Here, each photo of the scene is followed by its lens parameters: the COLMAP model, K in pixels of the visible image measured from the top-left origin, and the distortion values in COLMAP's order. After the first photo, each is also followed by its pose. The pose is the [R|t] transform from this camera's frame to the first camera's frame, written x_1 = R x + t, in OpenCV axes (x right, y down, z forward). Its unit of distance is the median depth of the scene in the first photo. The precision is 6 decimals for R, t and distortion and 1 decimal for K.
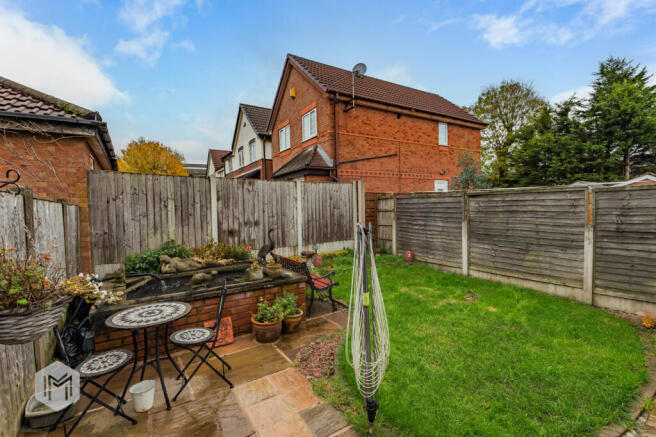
lens RADIAL K [[289.4, 0, 328.0], [0, 289.4, 218.5], [0, 0, 1]] dist [0.001769, 0.000003]
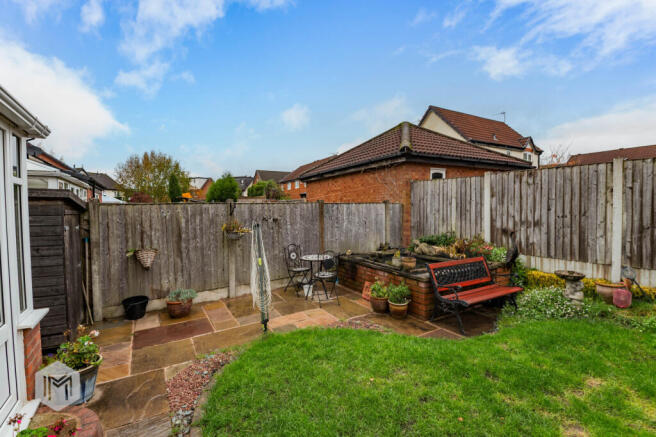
lens RADIAL K [[289.4, 0, 328.0], [0, 289.4, 218.5], [0, 0, 1]] dist [0.001769, 0.000003]
pose [[-0.051675, 0.055837, -0.997102, 0.663393], [-0.018311, 0.998215, 0.056848, -0.037233], [0.998496, 0.021195, -0.050561, 0.515976]]
